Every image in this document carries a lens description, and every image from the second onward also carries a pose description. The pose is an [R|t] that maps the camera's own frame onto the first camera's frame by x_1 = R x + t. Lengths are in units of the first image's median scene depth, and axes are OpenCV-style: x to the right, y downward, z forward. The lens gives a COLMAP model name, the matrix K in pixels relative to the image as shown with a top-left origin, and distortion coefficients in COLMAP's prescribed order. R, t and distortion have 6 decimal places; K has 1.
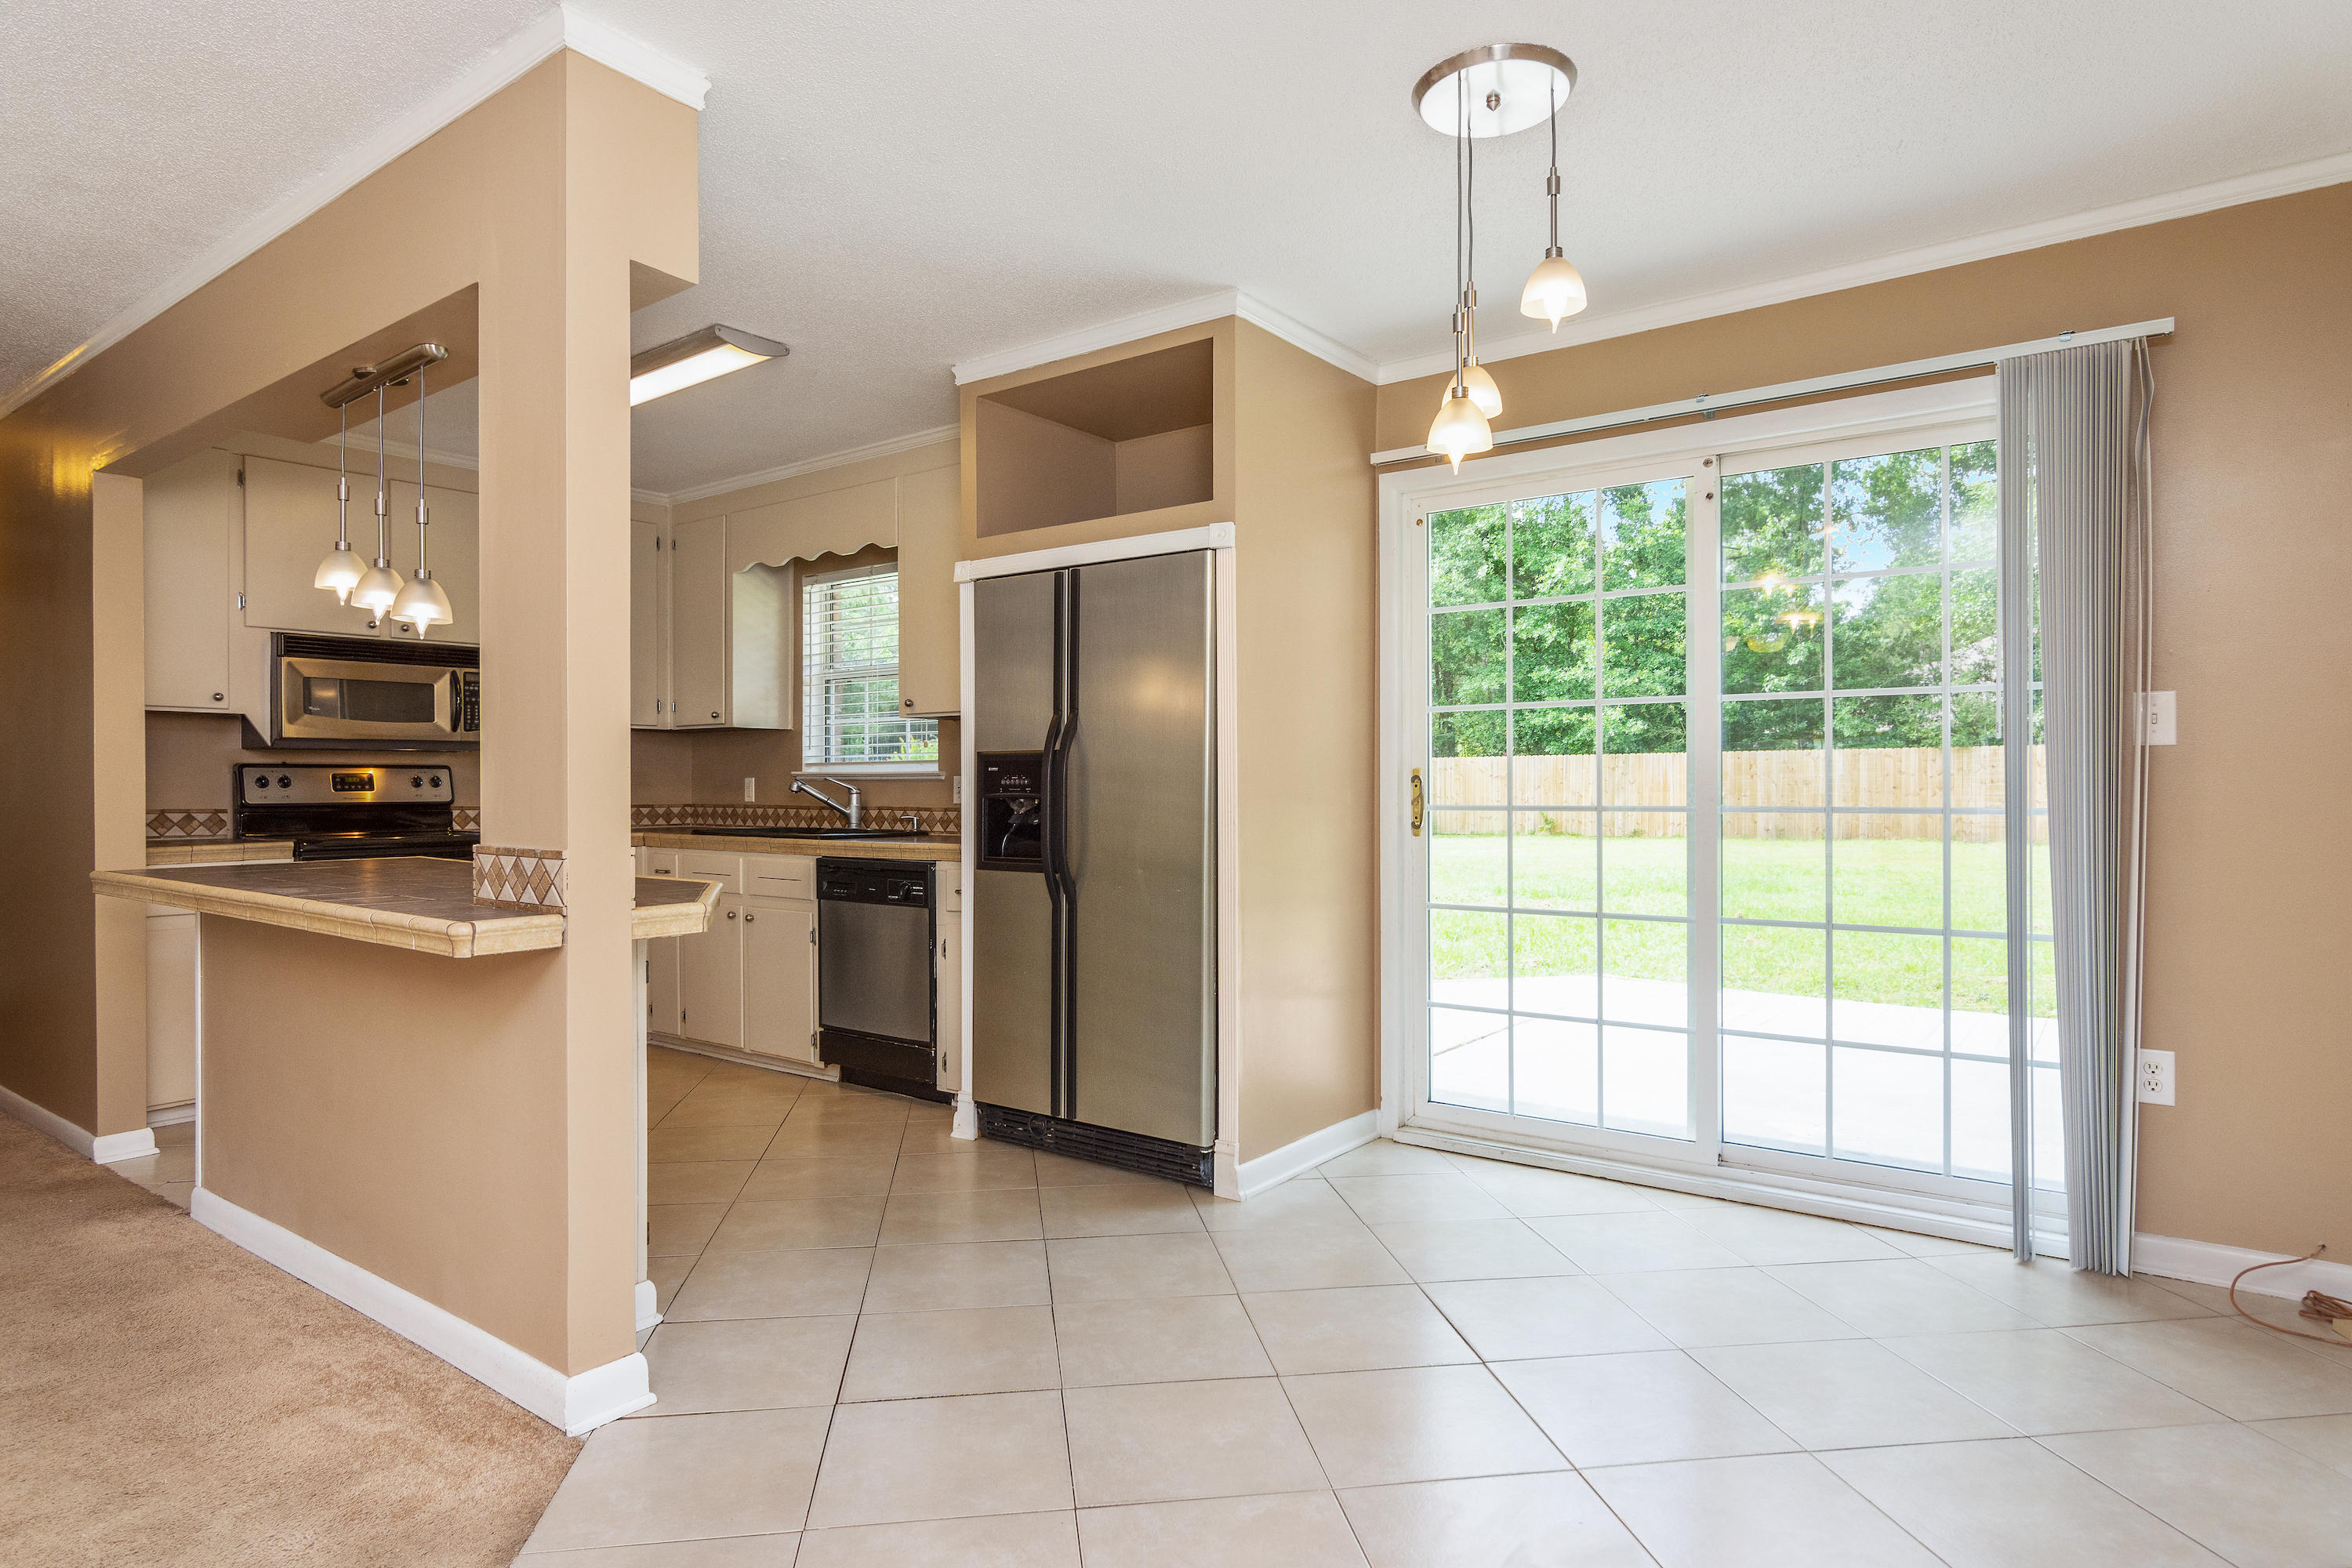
lens RADIAL K [[1327.6, 0, 1119.6], [0, 1327.6, 784.4], [0, 0, 1]] dist [0.002435, -0.000447]
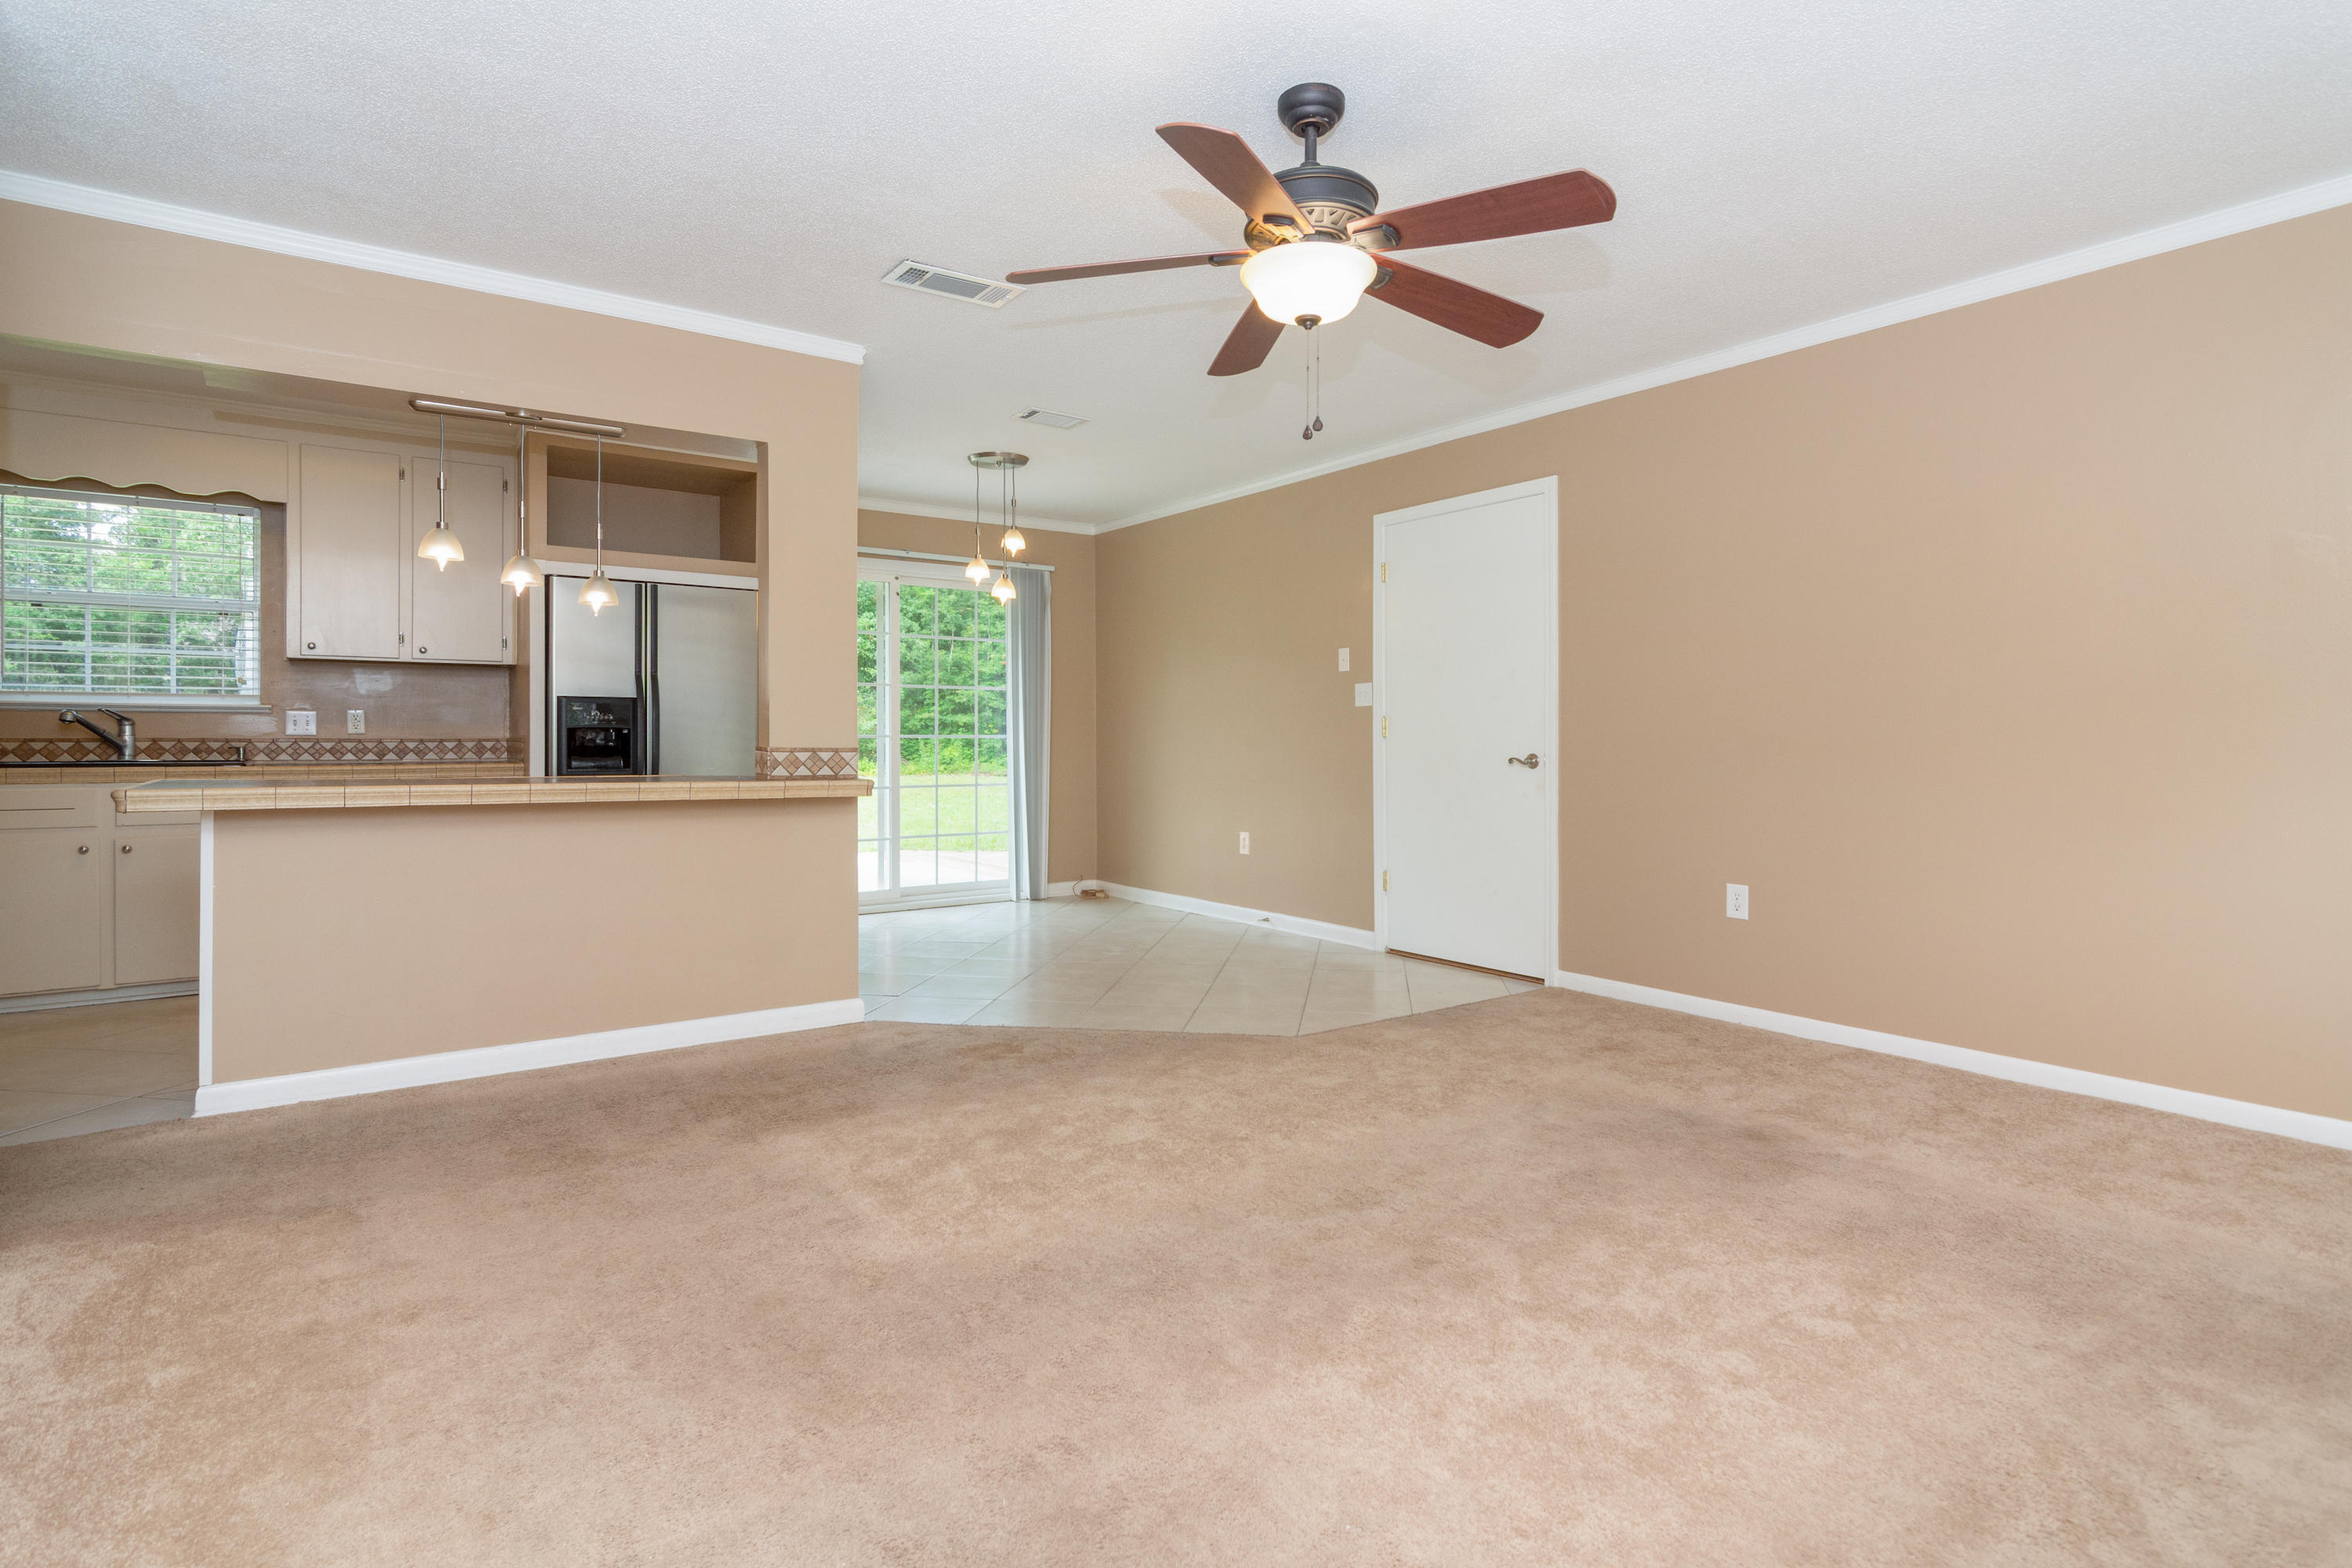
lens RADIAL K [[1177.9, 0, 1235.5], [0, 1177.9, 739.0], [0, 0, 1]] dist [-0.002483, -0.001072]
pose [[0.252530, 0.001224, 0.967588, -0.957775], [-0.004612, 0.999989, -0.000061, 0.015617], [-0.967578, -0.004447, 0.252533, -0.022818]]
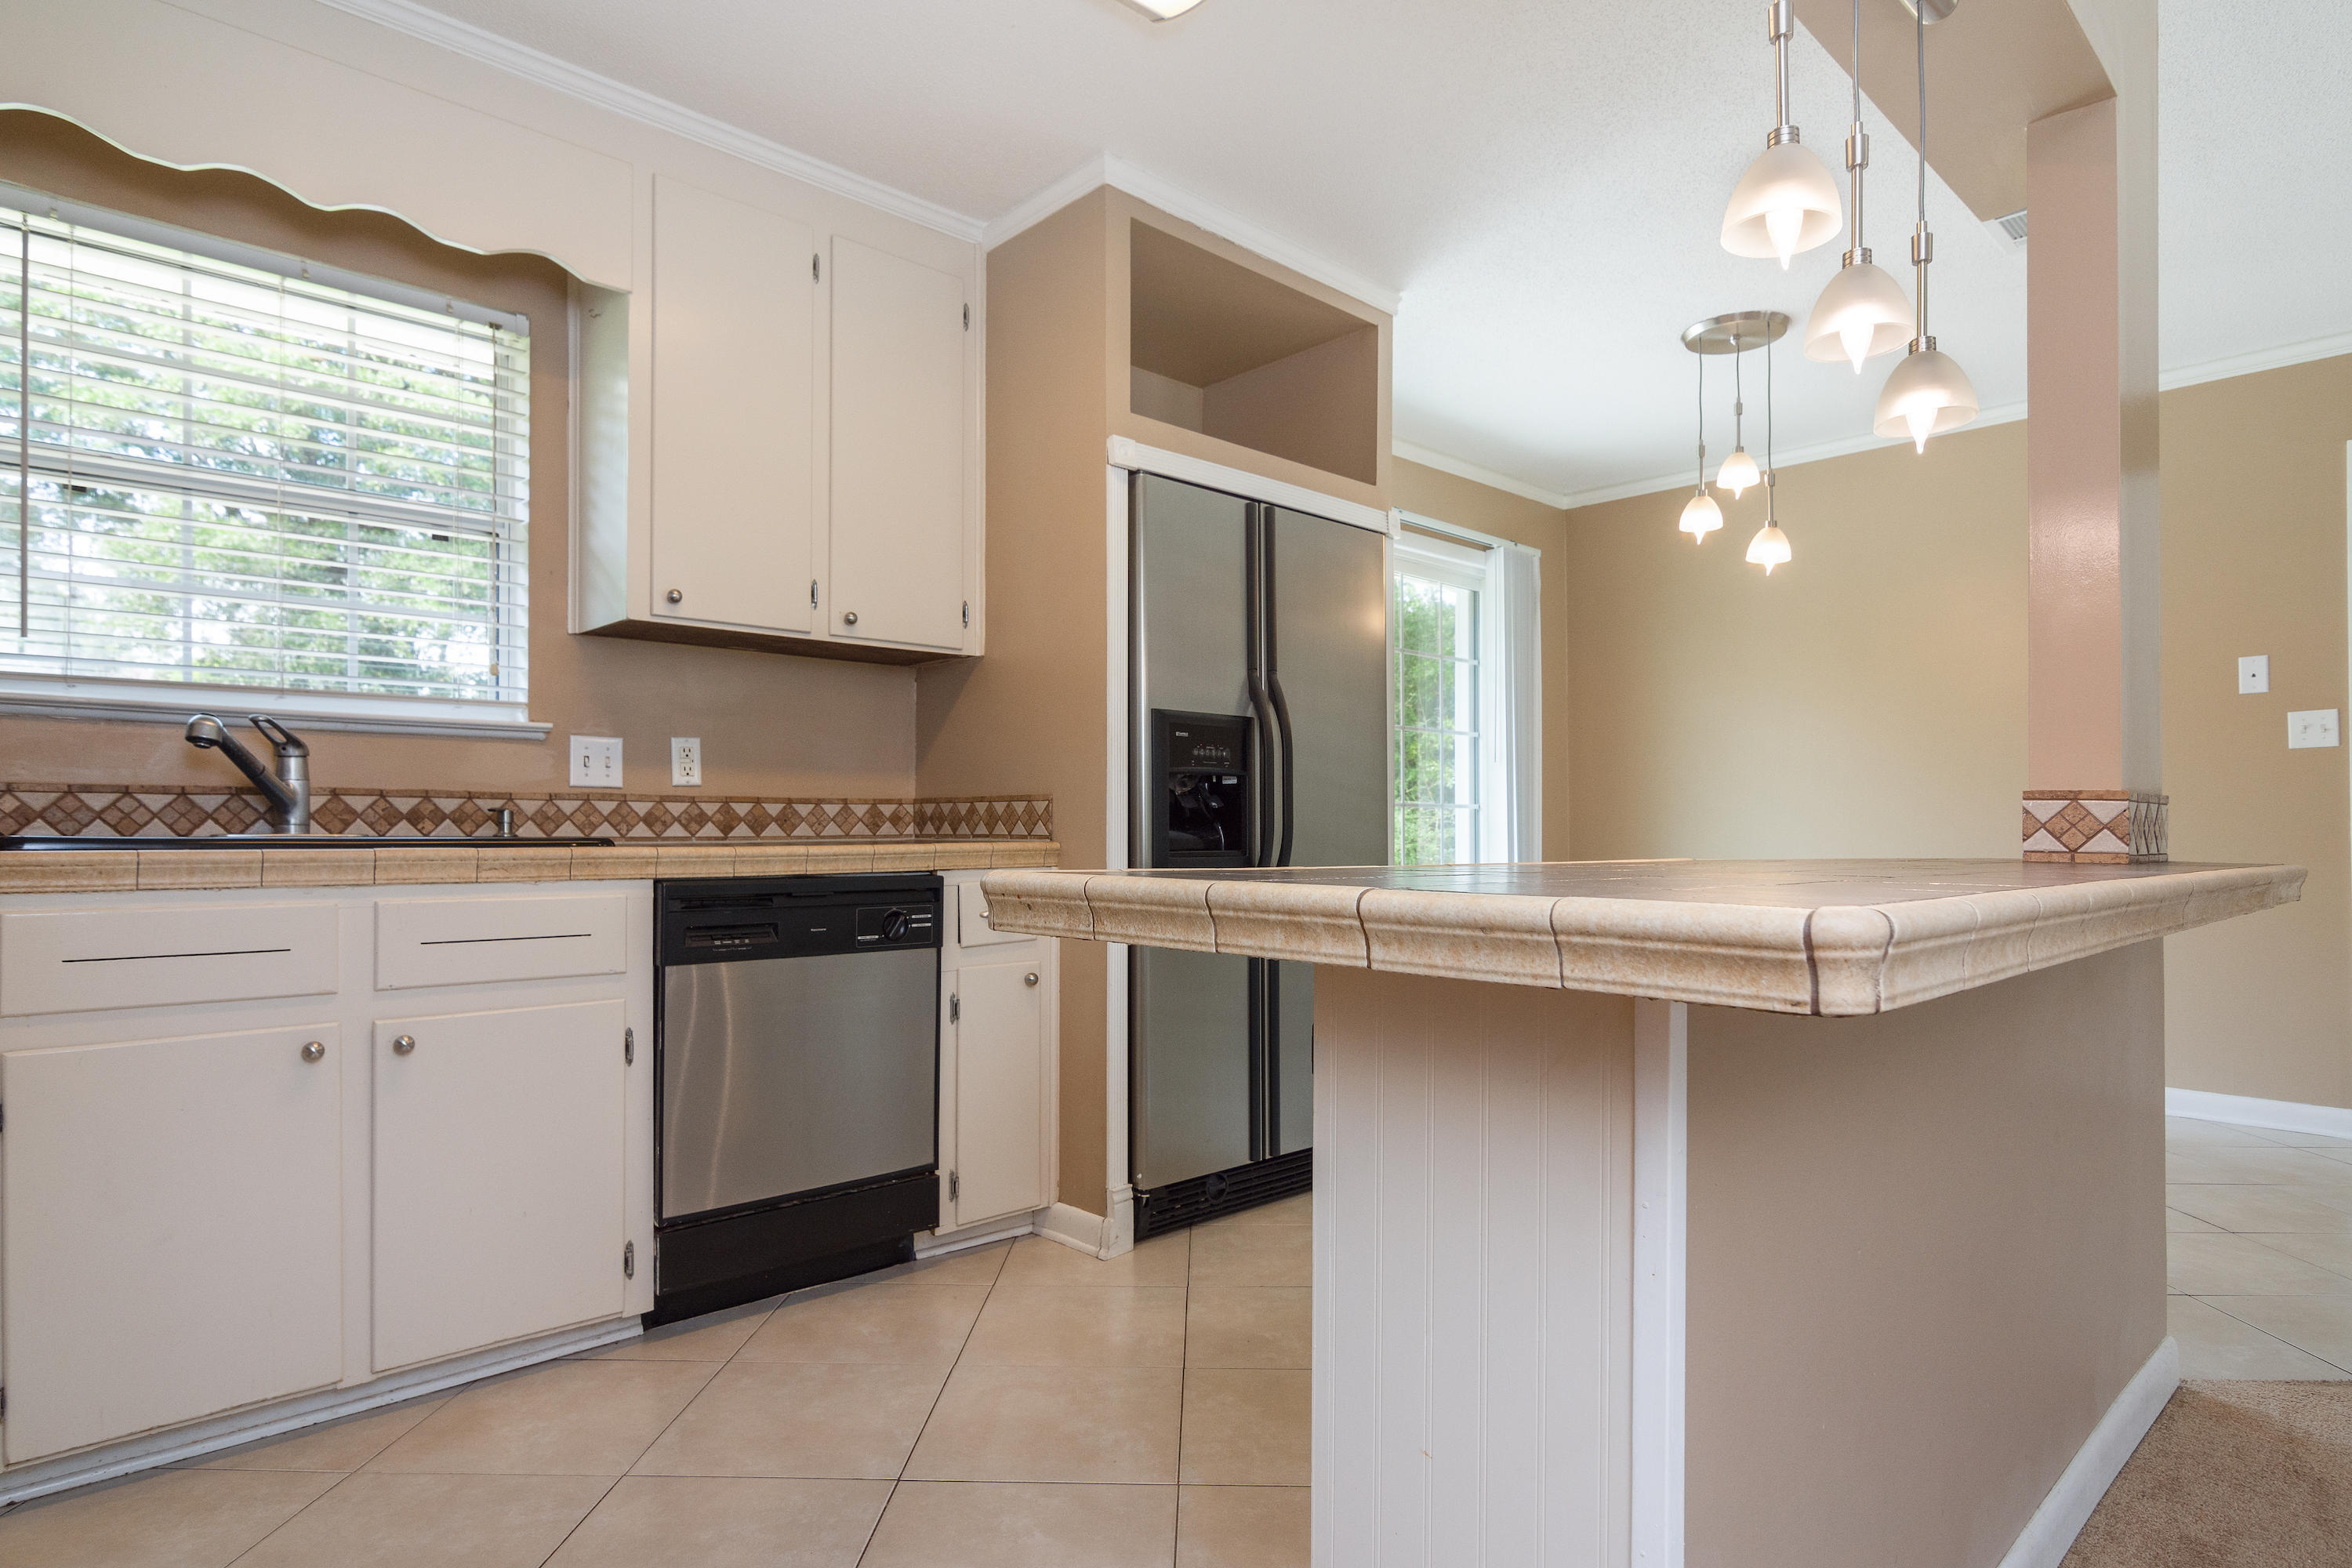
lens RADIAL K [[1260.5, 0, 1183.8], [0, 1260.5, 826.6], [0, 0, 1]] dist [-0.002466, 0.000399]
pose [[0.140233, 0.005432, 0.990104, -0.658797], [-0.001600, 0.999985, -0.005260, 0.036614], [-0.990117, -0.000847, 0.140240, 0.737074]]
